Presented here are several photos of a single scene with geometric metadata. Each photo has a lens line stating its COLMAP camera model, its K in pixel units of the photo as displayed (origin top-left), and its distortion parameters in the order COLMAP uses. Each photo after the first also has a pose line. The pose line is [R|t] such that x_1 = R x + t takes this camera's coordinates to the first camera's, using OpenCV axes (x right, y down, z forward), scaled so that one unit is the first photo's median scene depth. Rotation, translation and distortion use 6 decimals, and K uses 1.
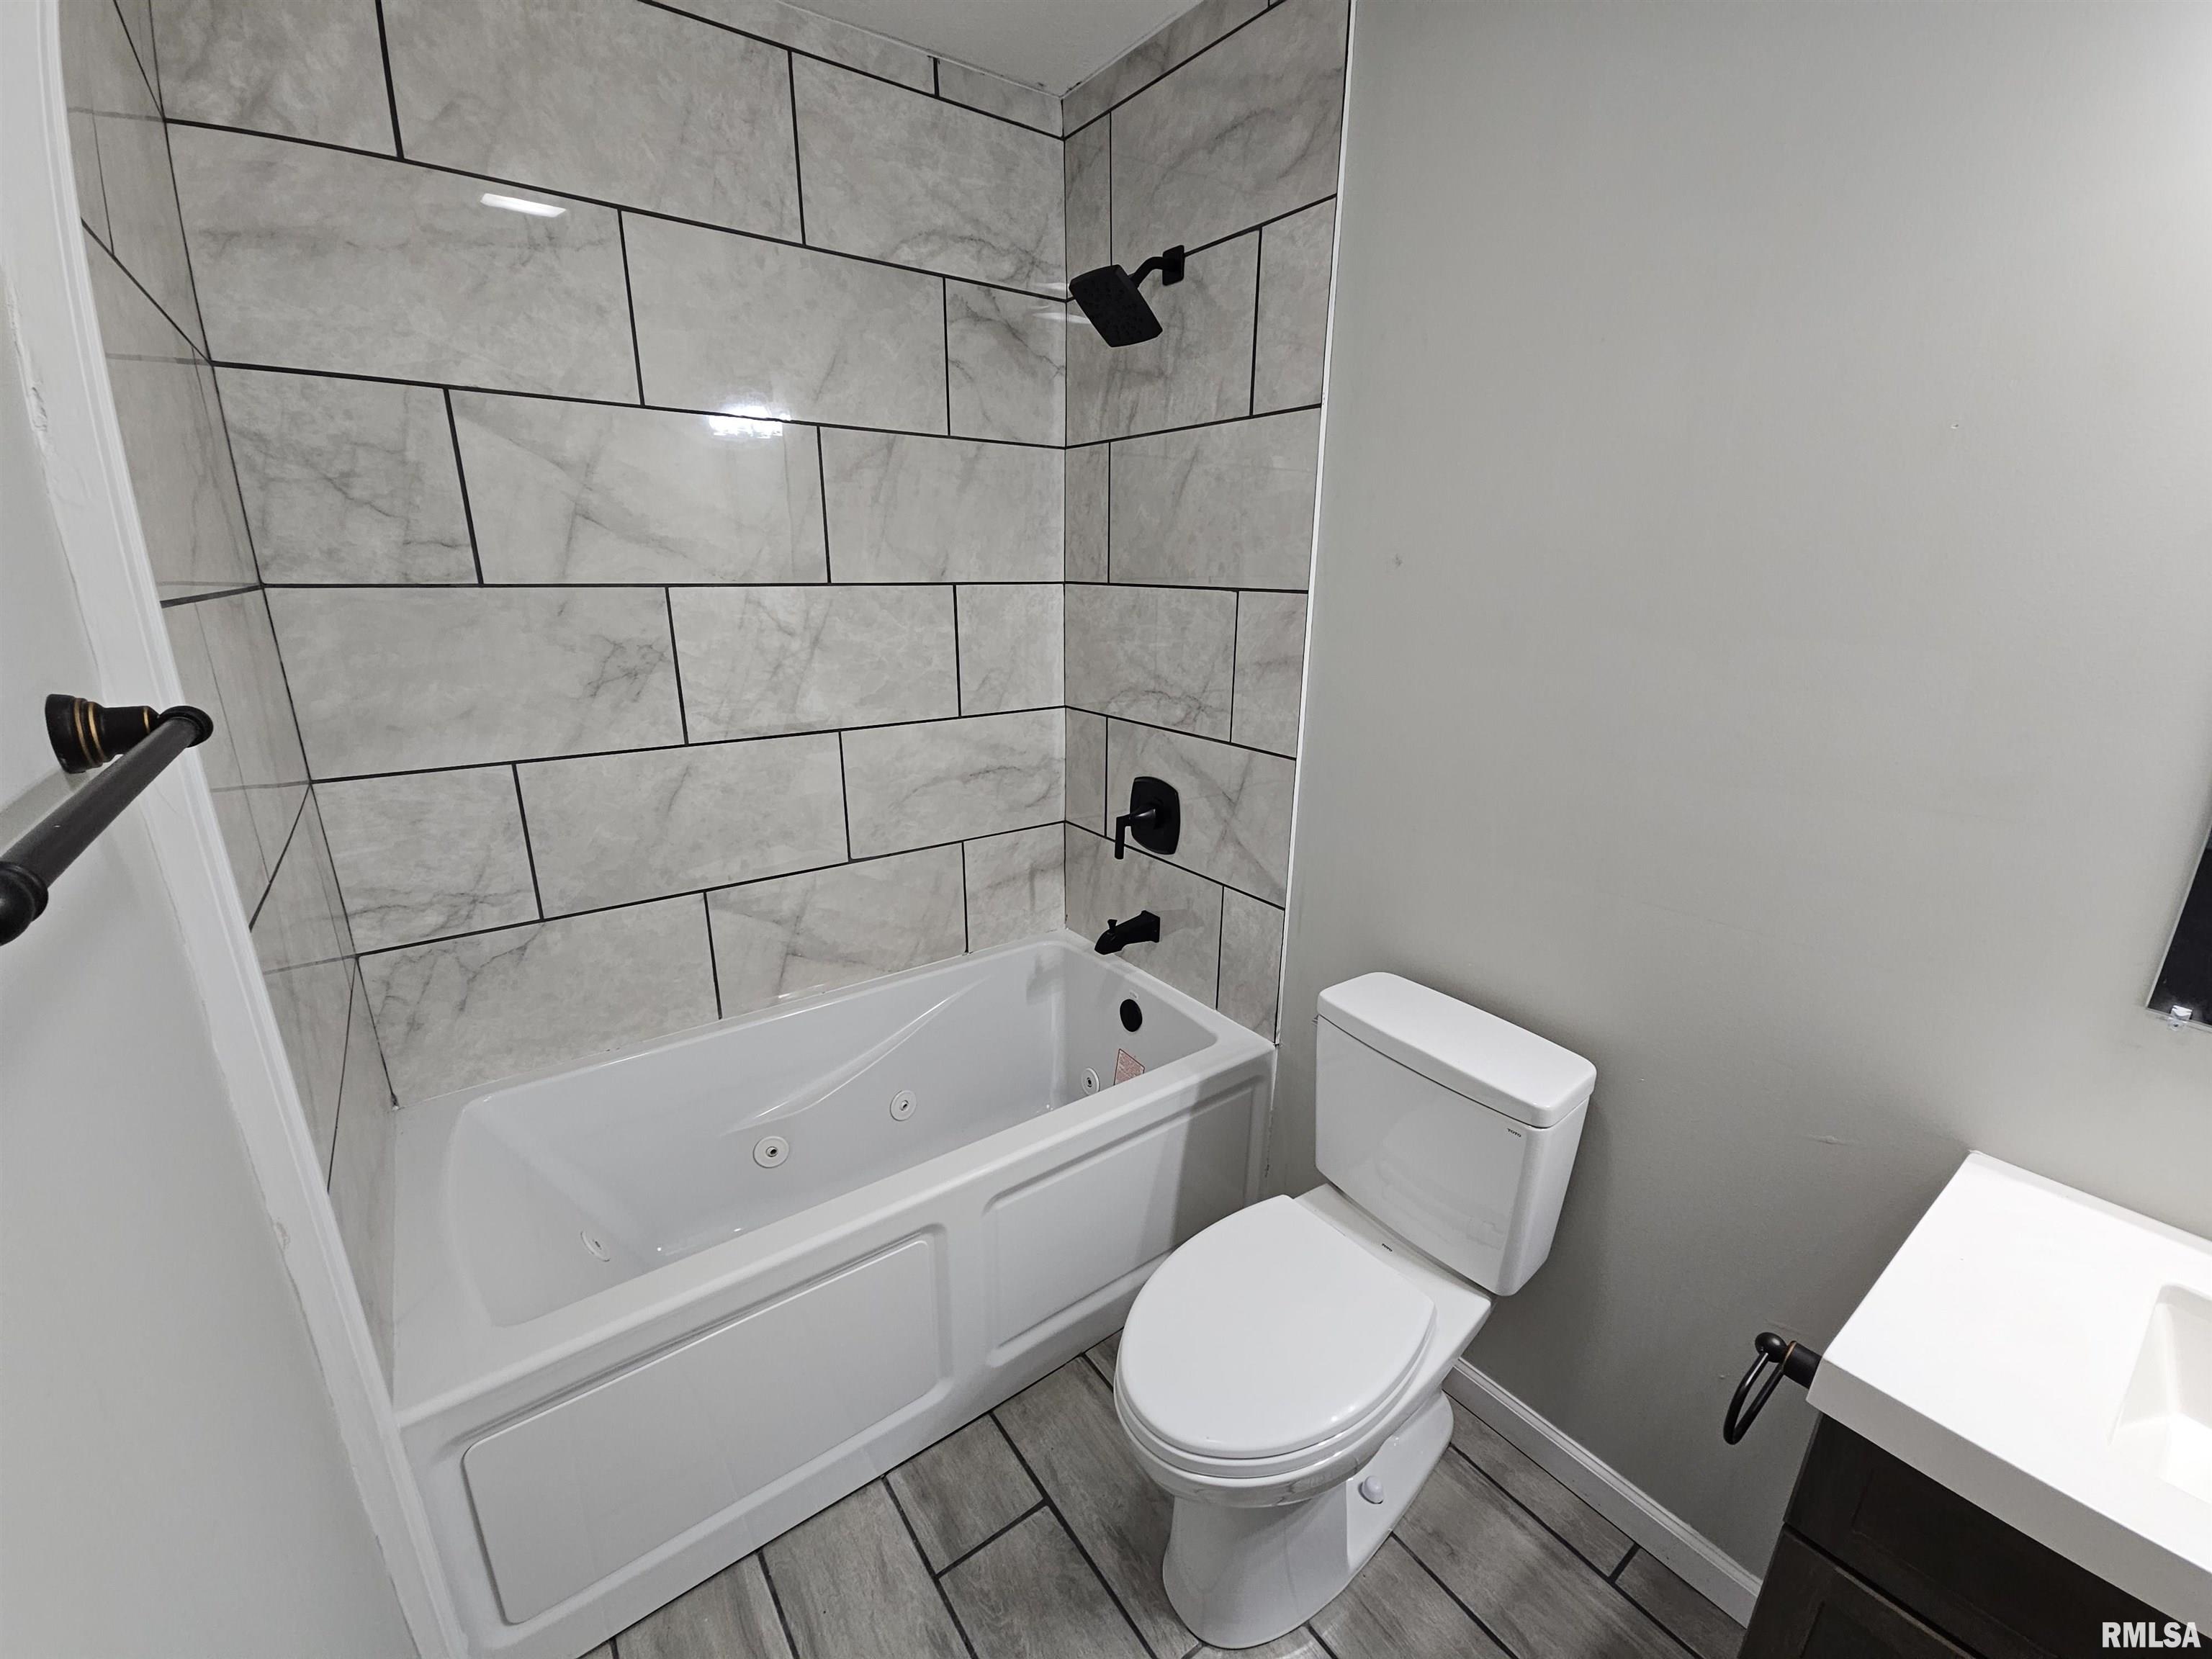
lens RADIAL K [[890.2, 0, 1109.1], [0, 890.2, 837.1], [0, 0, 1]] dist [0.001117, -0.005111]
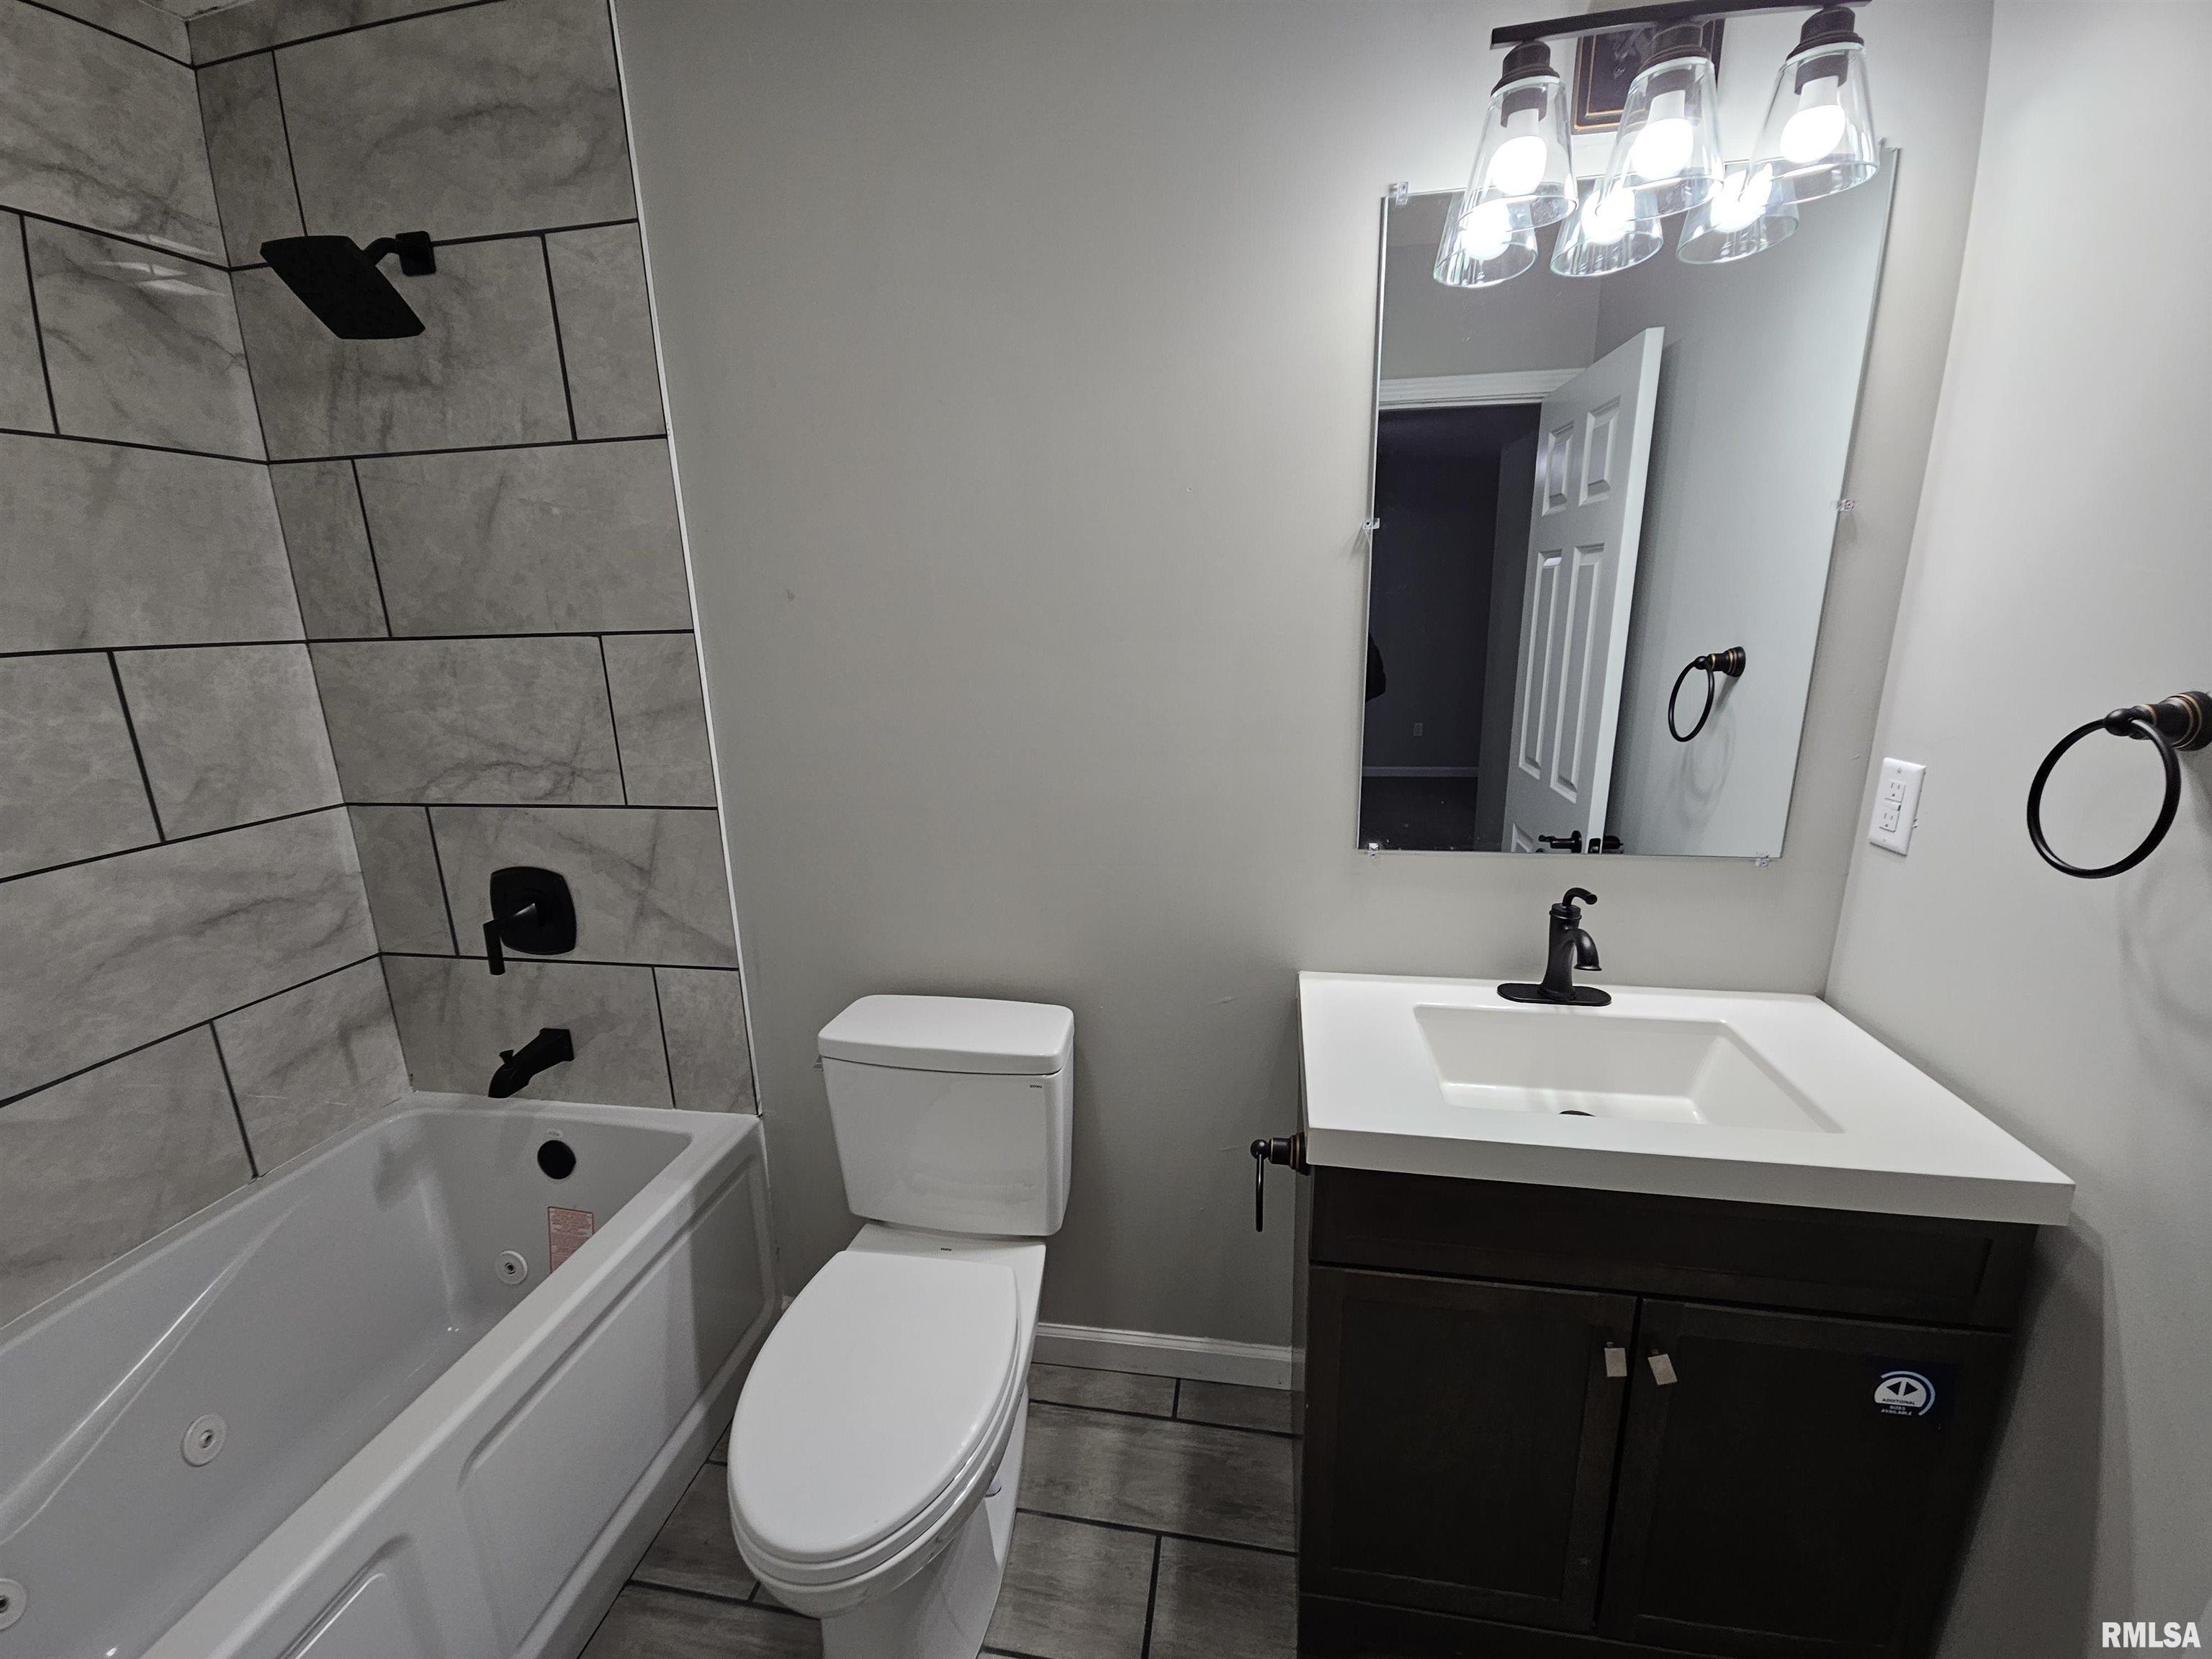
lens RADIAL K [[890.2, 0, 1109.1], [0, 890.2, 837.1], [0, 0, 1]] dist [0.001117, -0.005111]
pose [[0.723014, -0.194825, 0.662793, -0.105630], [0.231874, 0.972192, 0.032829, 0.005710], [-0.650758, 0.129948, 0.748083, 0.033849]]
